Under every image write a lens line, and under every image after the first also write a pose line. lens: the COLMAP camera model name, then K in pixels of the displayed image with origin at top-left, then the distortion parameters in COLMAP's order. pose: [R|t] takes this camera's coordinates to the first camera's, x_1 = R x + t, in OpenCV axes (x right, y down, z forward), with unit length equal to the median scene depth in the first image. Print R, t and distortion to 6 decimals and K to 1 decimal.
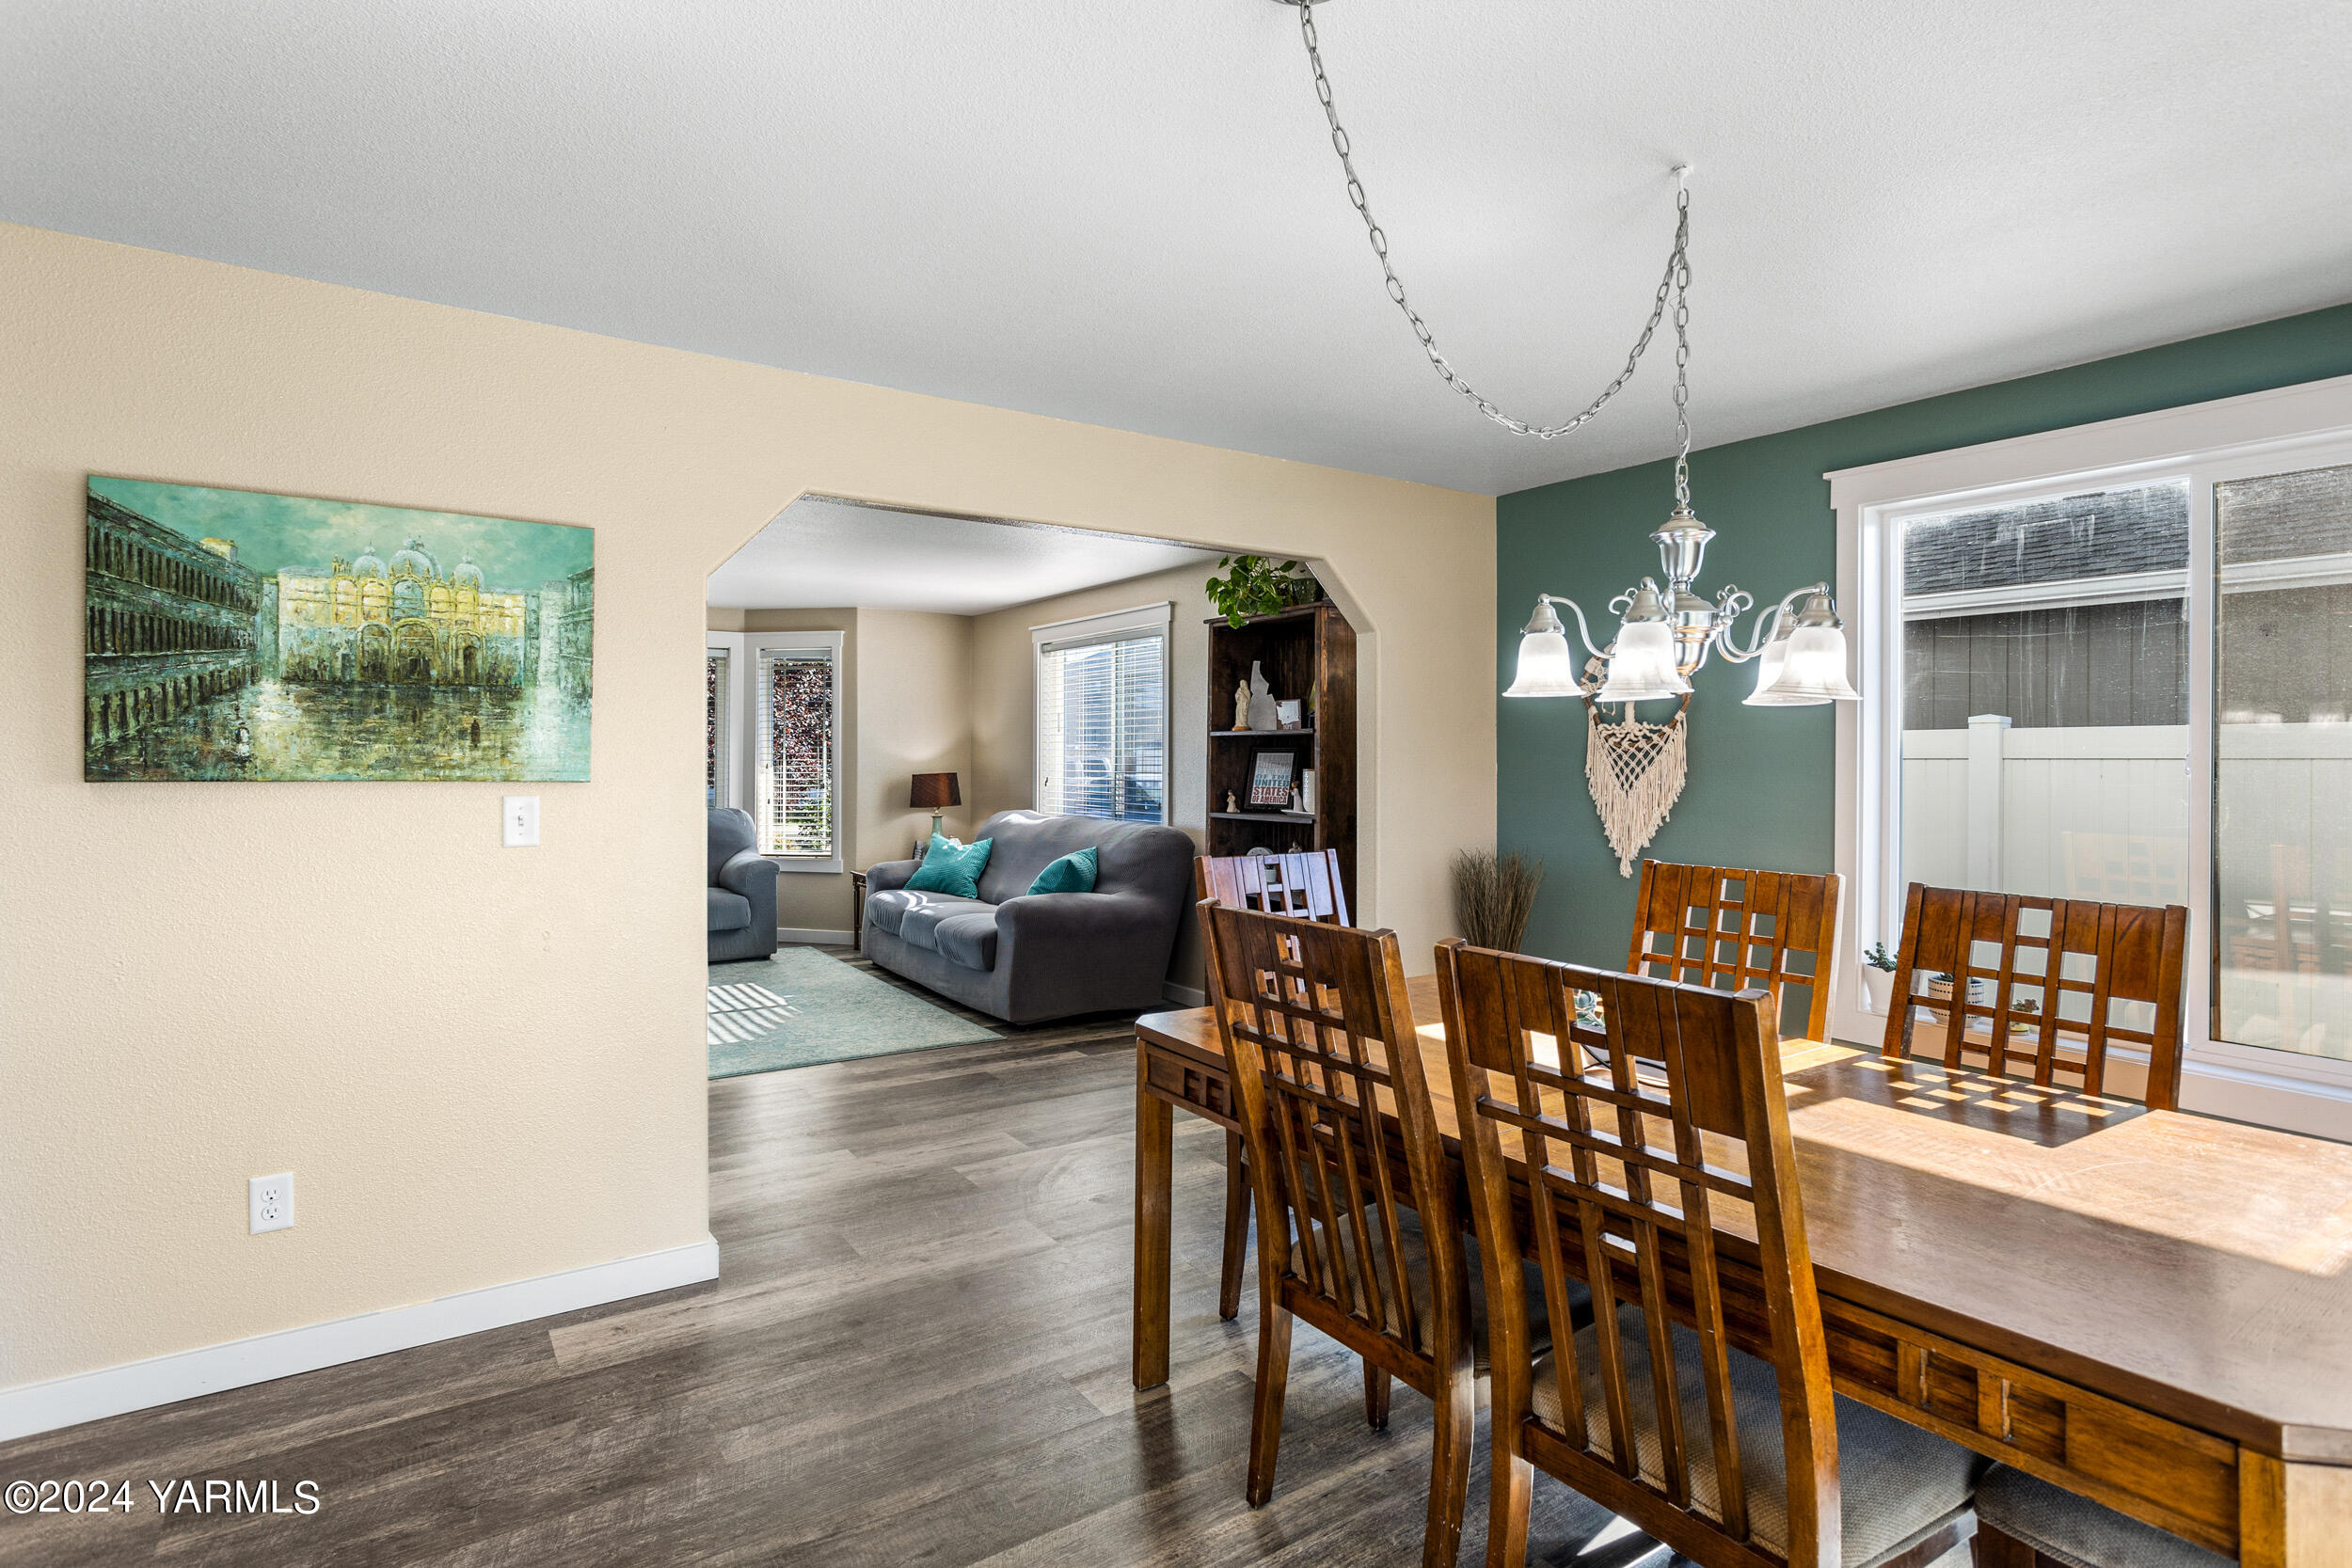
lens RADIAL K [[1184.8, 0, 1182.6], [0, 1184.8, 739.0], [0, 0, 1]] dist [-0.006015, -0.000133]
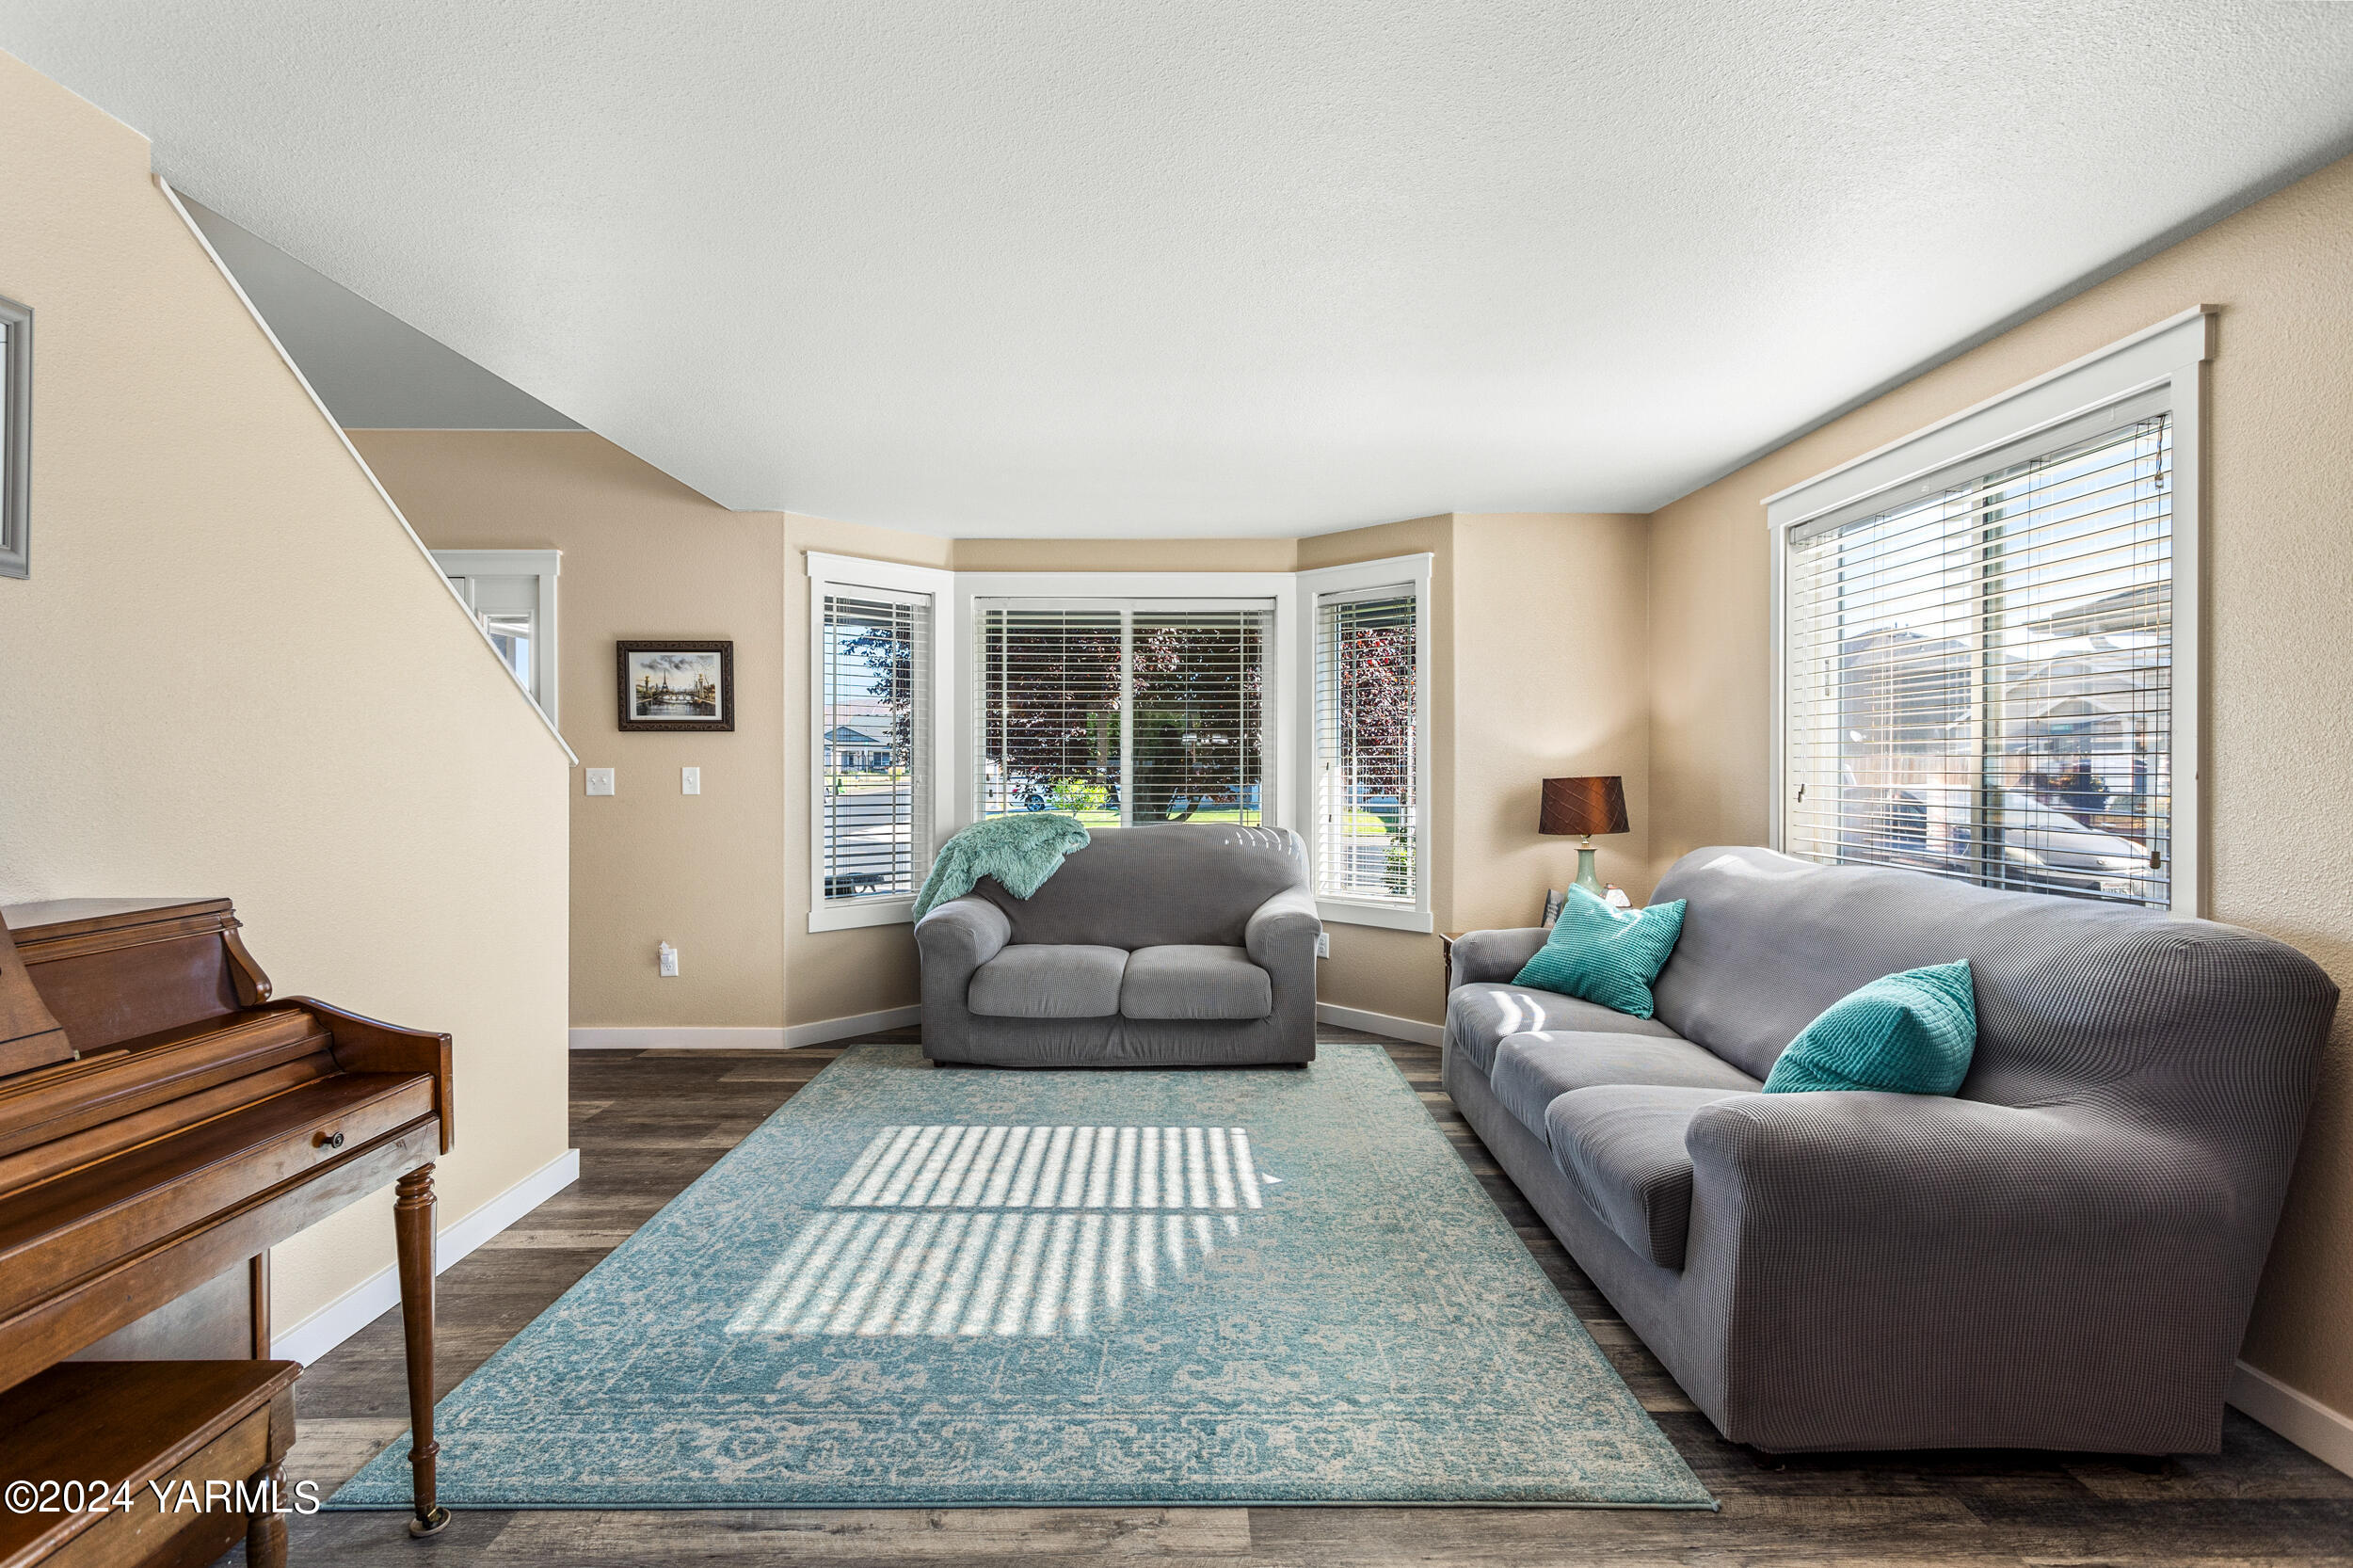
lens RADIAL K [[1123.7, 0, 1180.6], [0, 1123.7, 778.8], [0, 0, 1]] dist [-0.003851, -0.000069]
pose [[0.832138, 0.004051, -0.554553, -0.192172], [0.009793, 0.999710, 0.021998, 0.045338], [0.554482, -0.023737, 0.831857, 1.253026]]
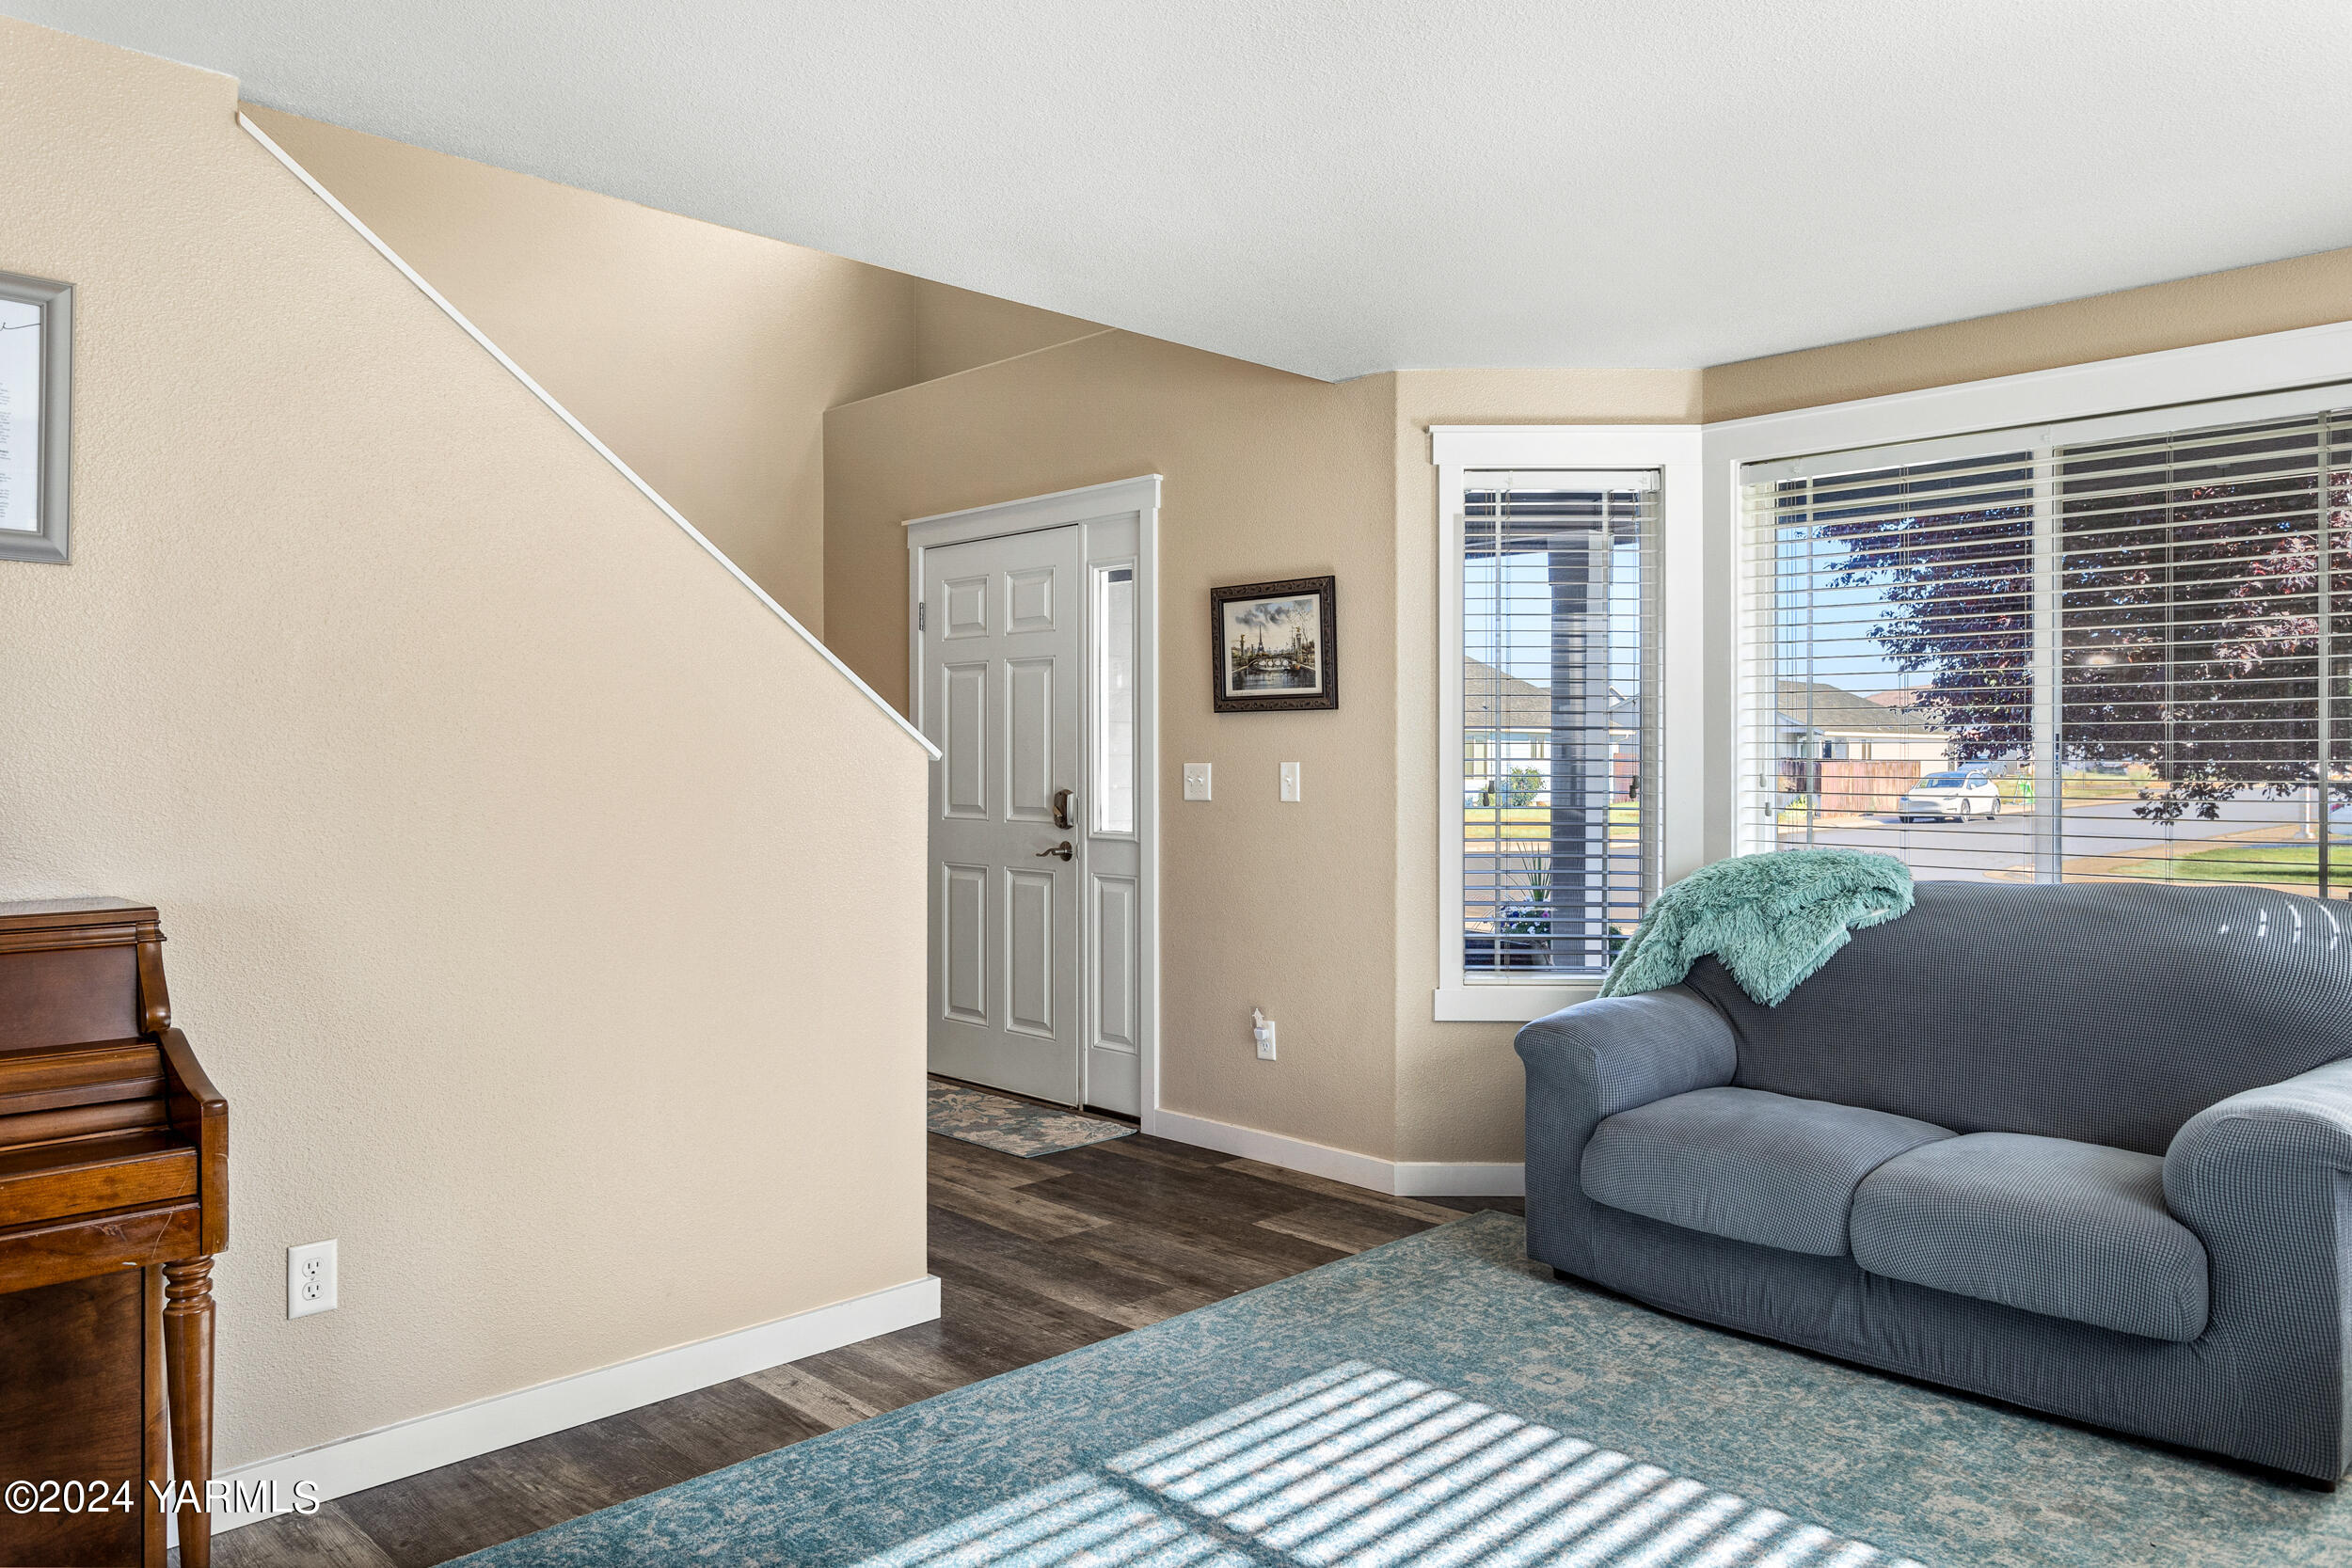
lens RADIAL K [[1580.1, 0, 1164.2], [0, 1580.1, 768.7], [0, 0, 1]] dist [-0.009082, 0.002349]
pose [[0.171157, 0.001197, -0.985243, -0.133926], [0.014129, 0.999893, 0.003669, 0.057523], [0.985142, -0.014548, 0.171122, 1.873663]]
